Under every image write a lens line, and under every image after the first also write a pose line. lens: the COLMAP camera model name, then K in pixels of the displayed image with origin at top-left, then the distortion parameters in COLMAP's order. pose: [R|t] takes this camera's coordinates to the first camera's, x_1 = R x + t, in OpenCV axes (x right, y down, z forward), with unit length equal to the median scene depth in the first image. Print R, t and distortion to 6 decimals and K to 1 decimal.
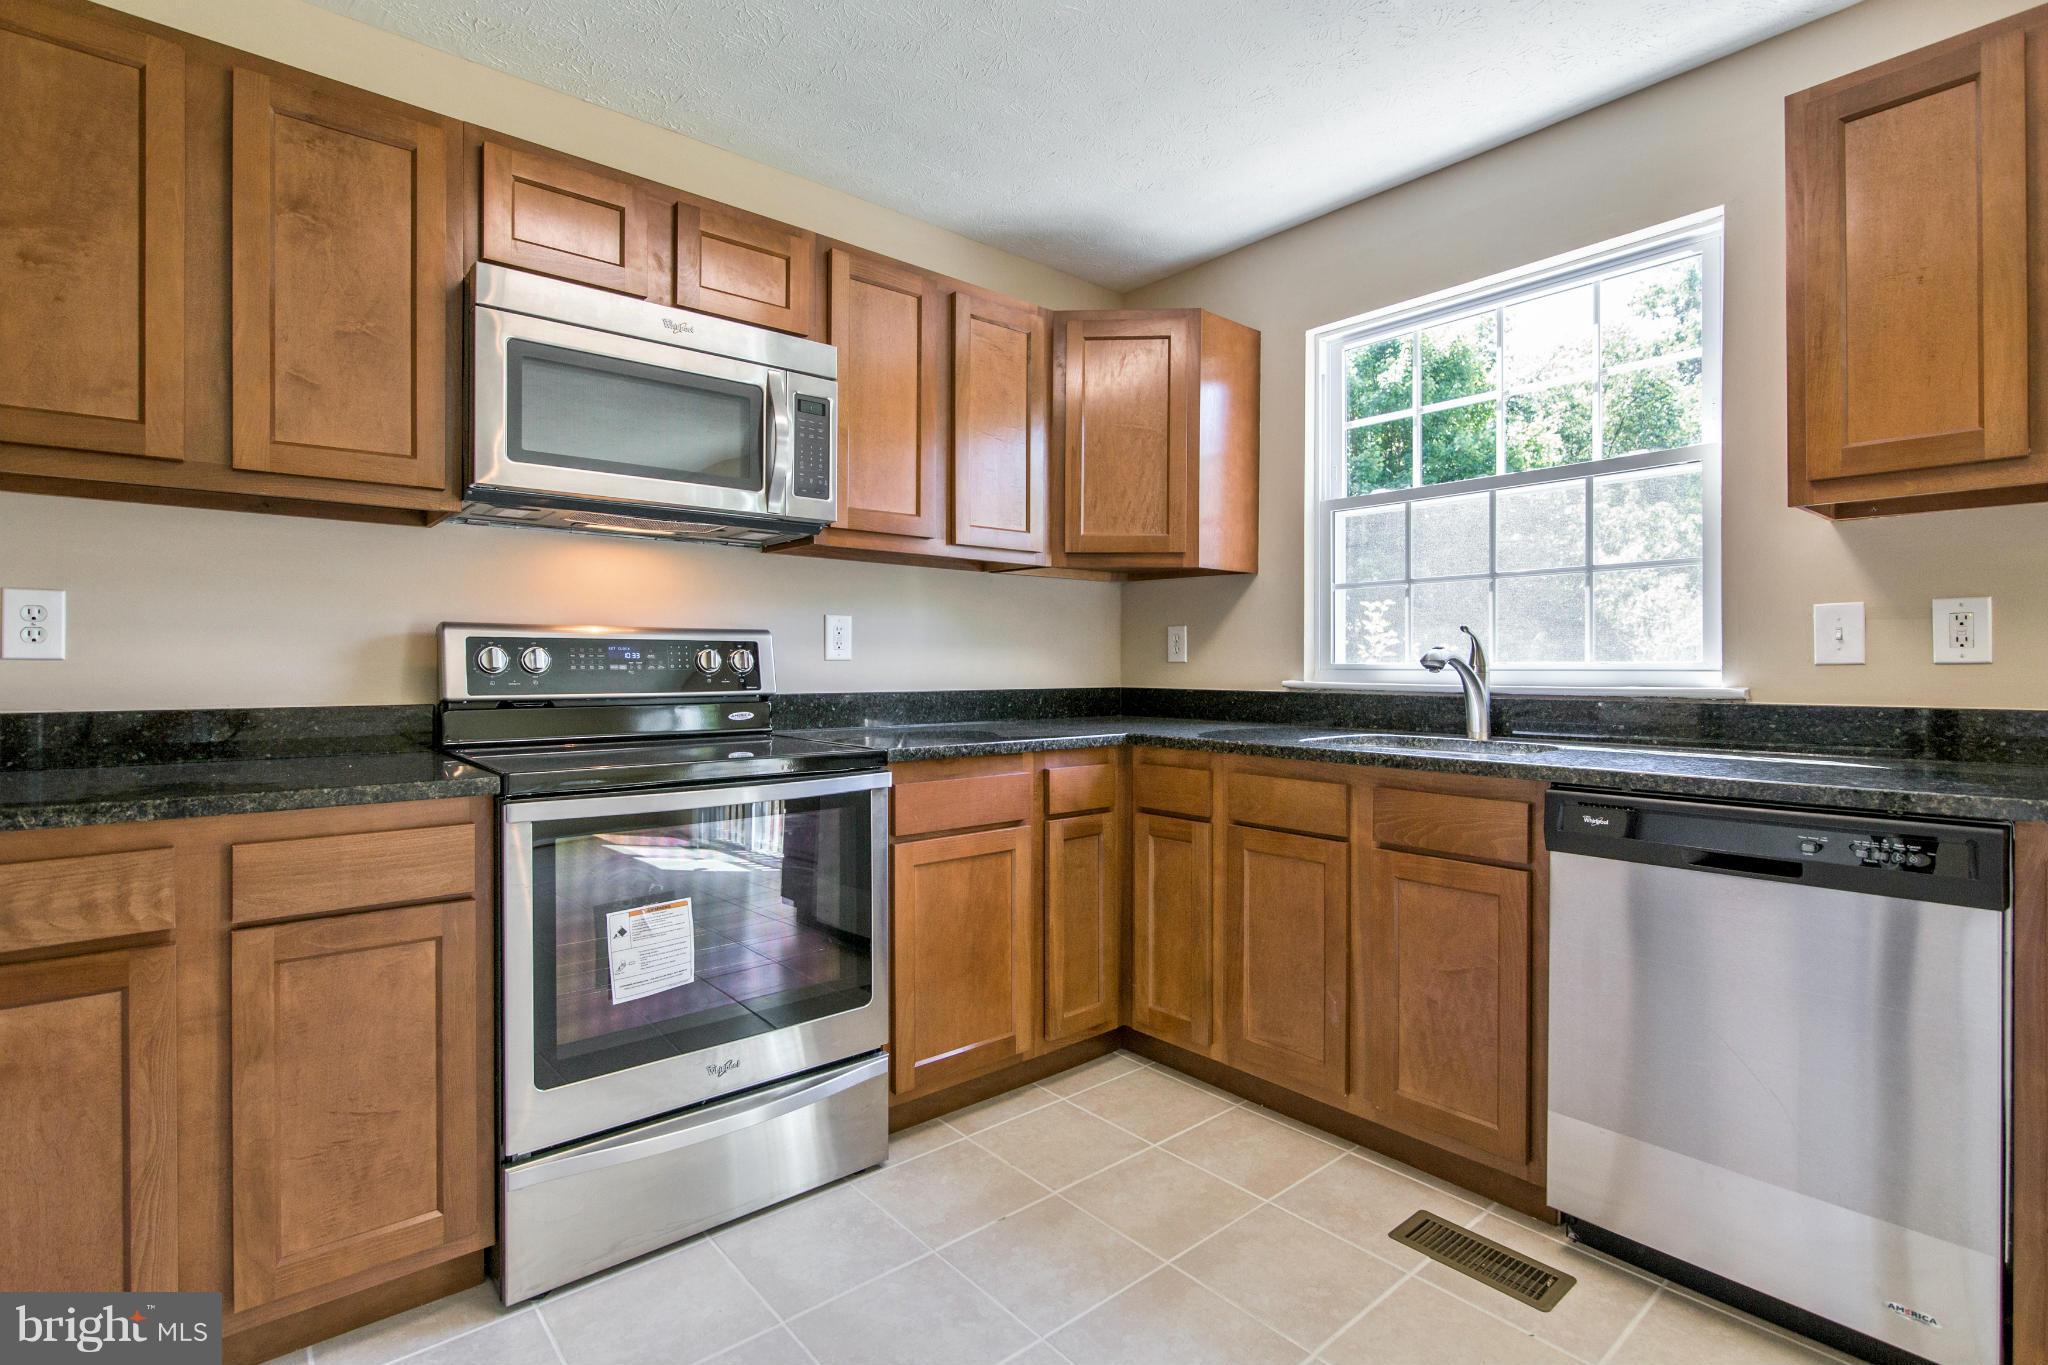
lens RADIAL K [[943.5, 0, 1020.6], [0, 943.5, 668.5], [0, 0, 1]] dist [-0.015738, 0.000946]
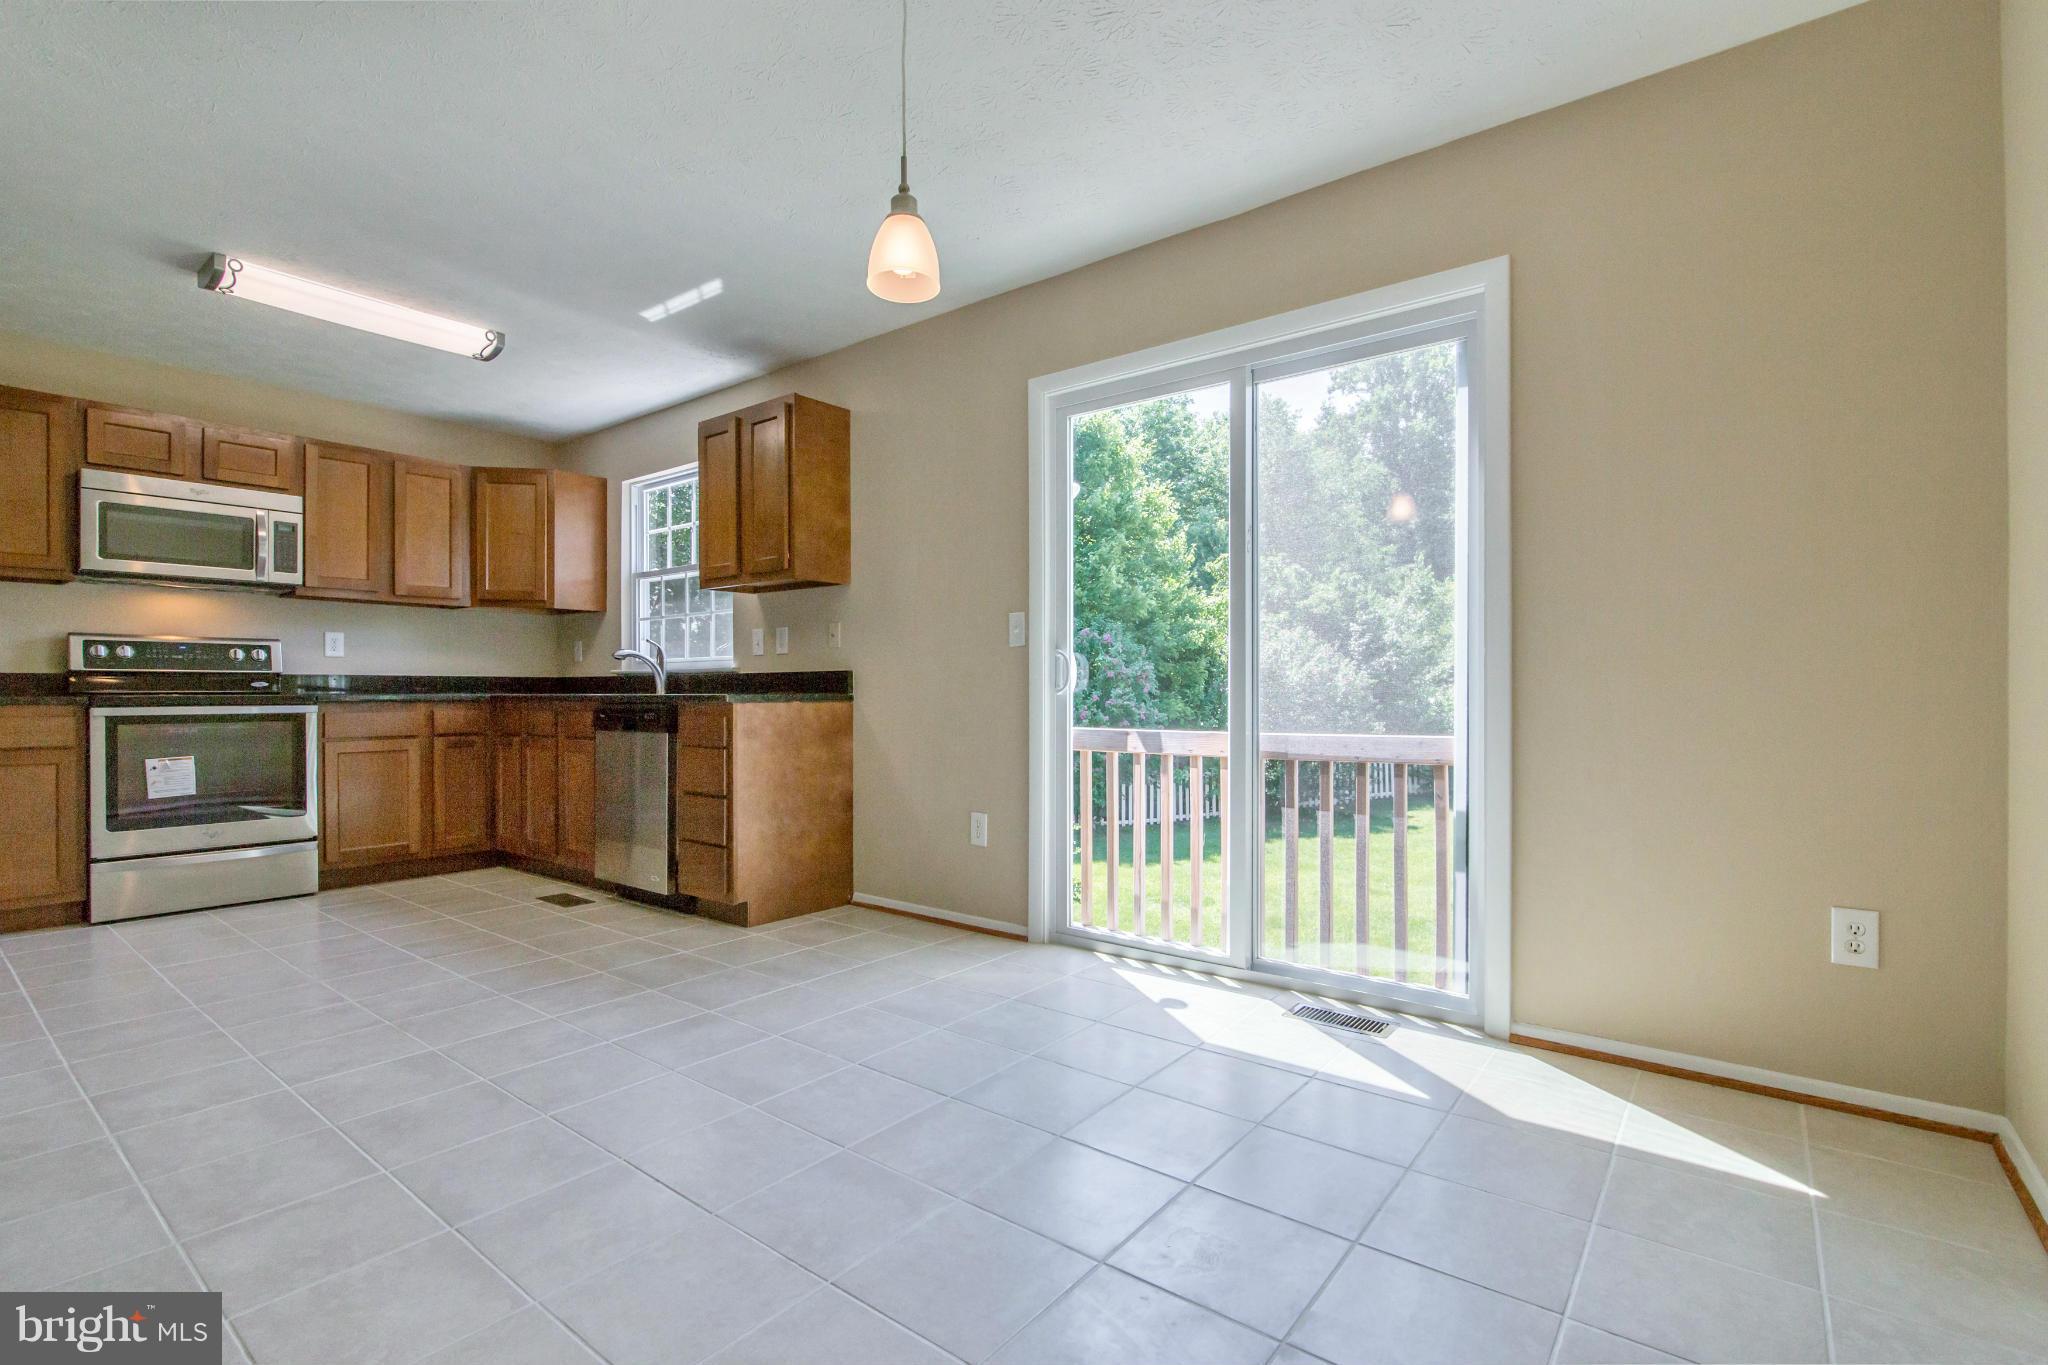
lens RADIAL K [[943.5, 0, 1029.7], [0, 943.5, 695.3], [0, 0, 1]] dist [-0.015738, 0.000946]
pose [[0.979773, -0.003288, 0.200084, 0.992438], [0.003728, 0.999991, -0.001824, 0.096100], [-0.200076, 0.002533, 0.979777, -1.347946]]
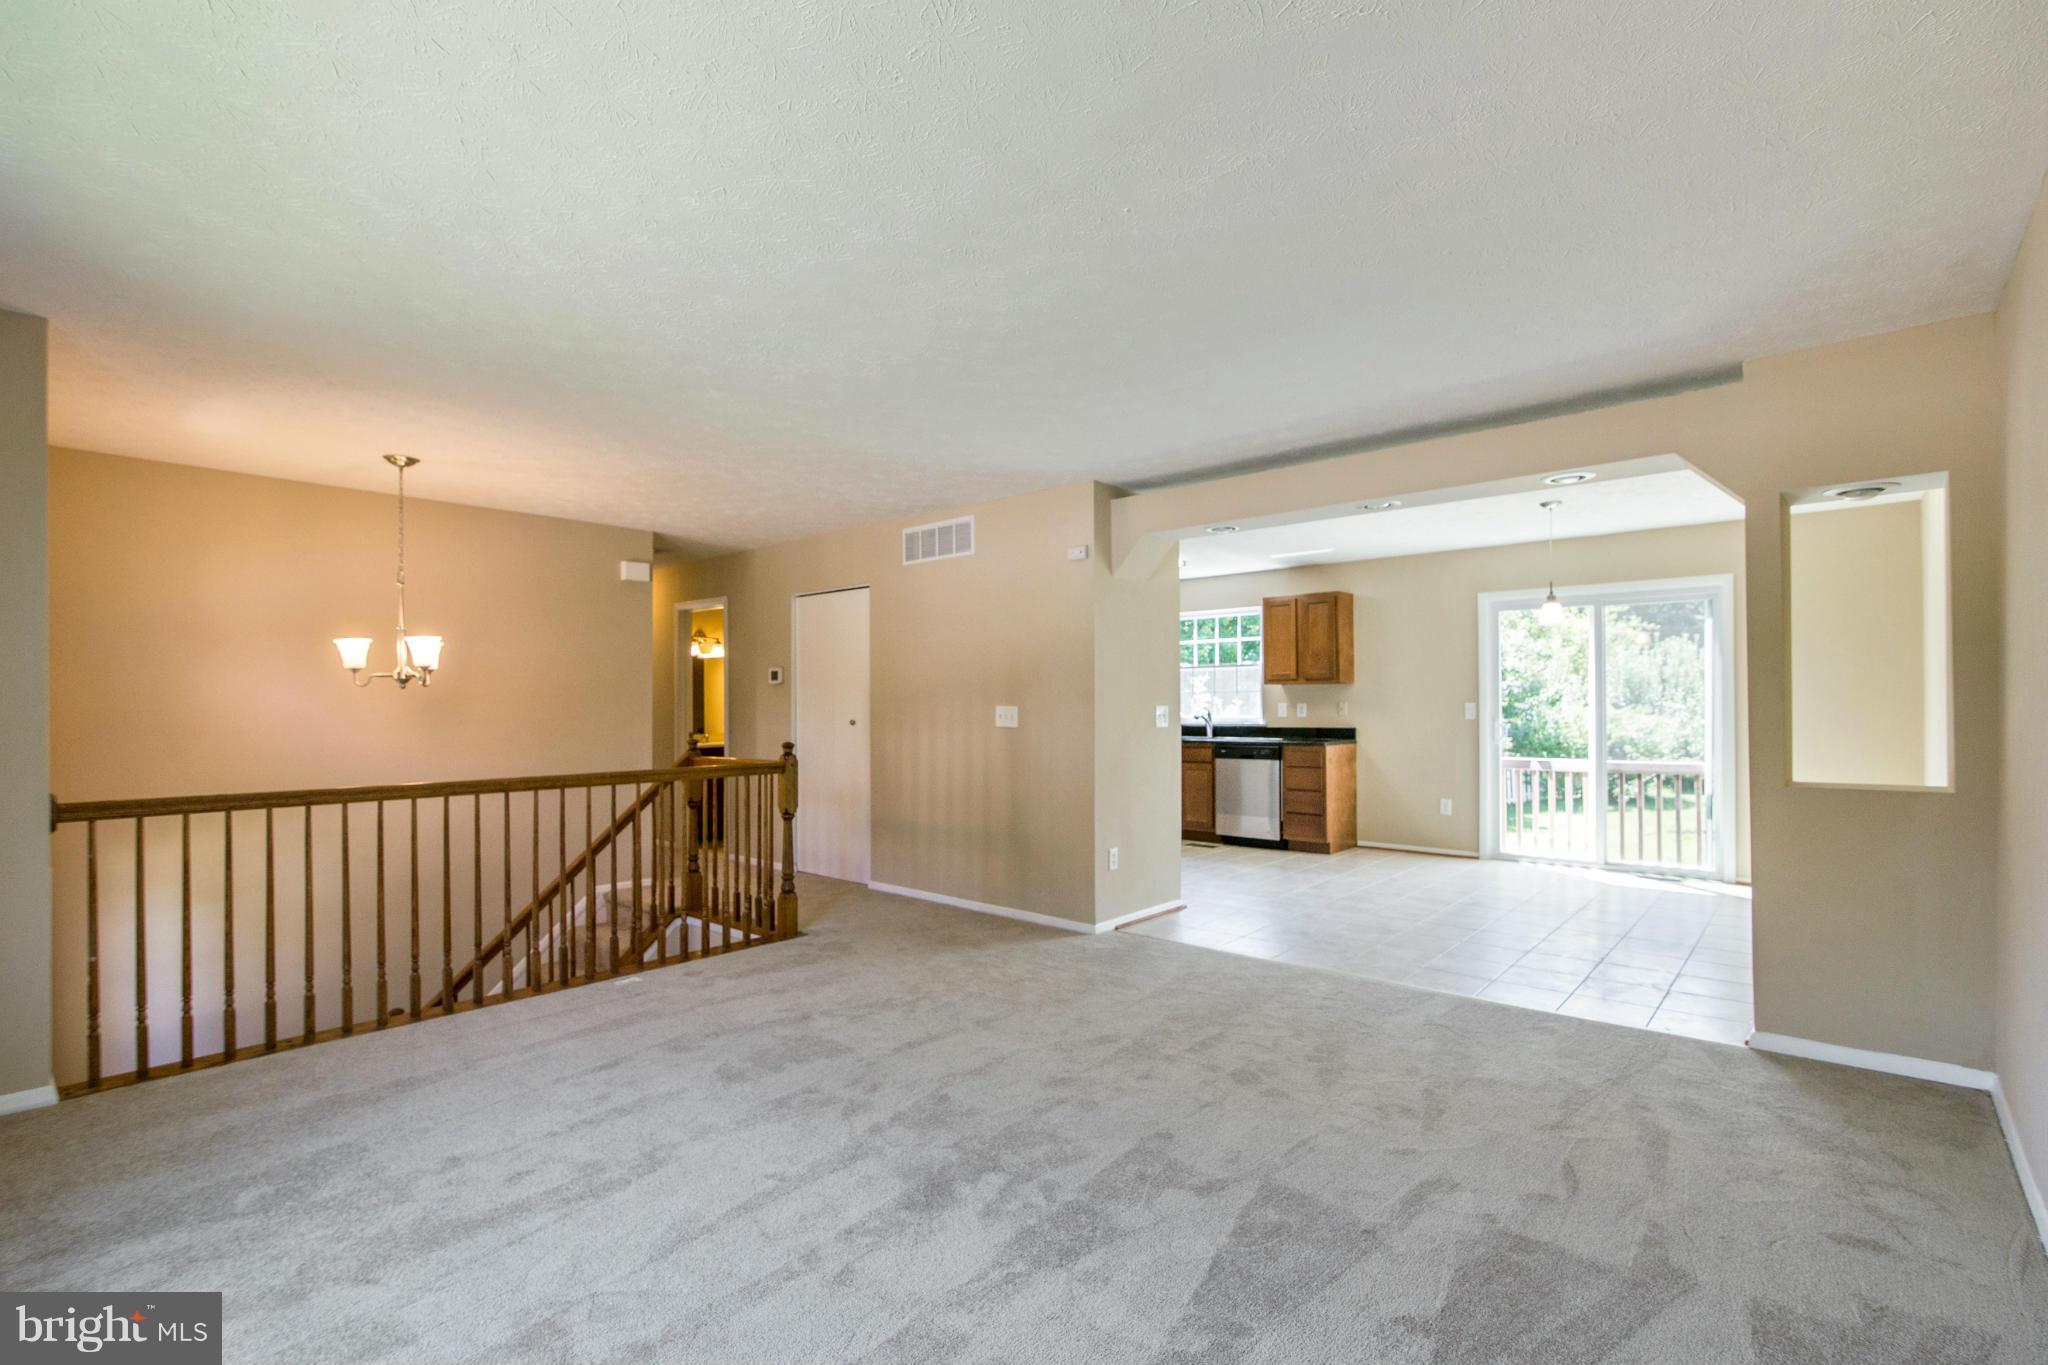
lens RADIAL K [[943.5, 0, 1007.9], [0, 943.5, 697.9], [0, 0, 1]] dist [-0.015738, 0.000946]
pose [[0.992857, -0.007106, 0.119095, -0.872722], [0.008655, 0.999885, -0.012488, -0.048229], [-0.118992, 0.013430, 0.992804, -3.026305]]
